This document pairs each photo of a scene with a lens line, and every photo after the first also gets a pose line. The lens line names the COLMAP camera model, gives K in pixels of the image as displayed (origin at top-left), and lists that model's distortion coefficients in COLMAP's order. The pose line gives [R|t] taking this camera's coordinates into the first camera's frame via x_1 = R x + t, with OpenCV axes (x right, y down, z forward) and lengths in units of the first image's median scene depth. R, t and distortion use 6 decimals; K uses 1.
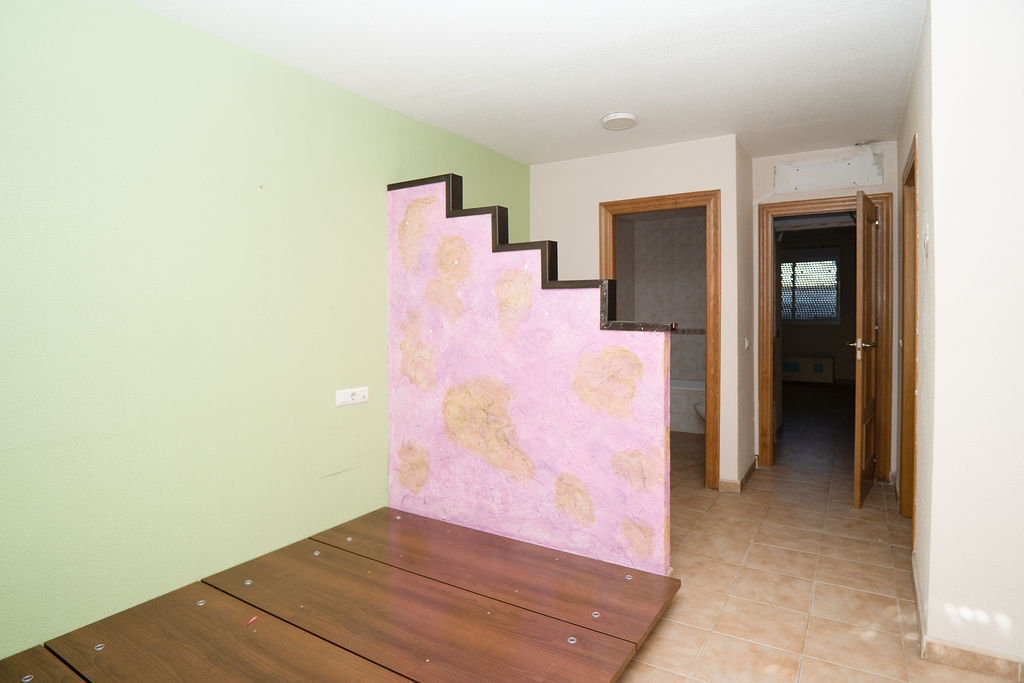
lens RADIAL K [[562.9, 0, 511.7], [0, 562.9, 314.3], [0, 0, 1]] dist [-0.043324, 0.013674]
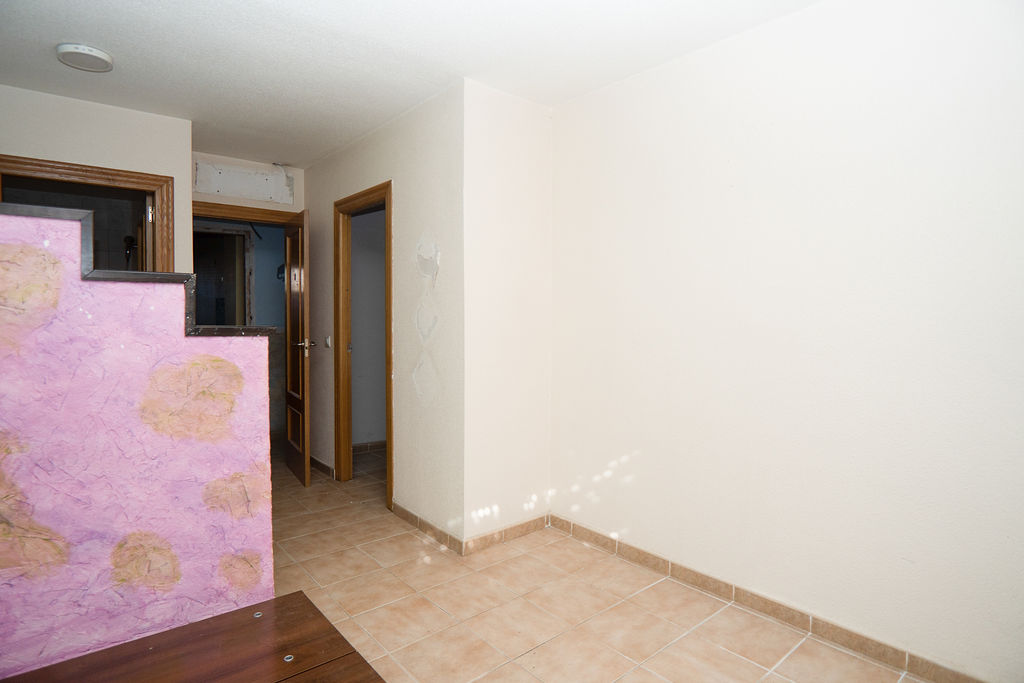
lens RADIAL K [[559.5, 0, 517.3], [0, 559.5, 326.4], [0, 0, 1]] dist [-0.042239, 0.012411]
pose [[0.301075, -0.013114, 0.953510, -0.444347], [-0.001345, 0.999899, 0.014177, 0.001552], [-0.953599, -0.005551, 0.301027, 0.314196]]
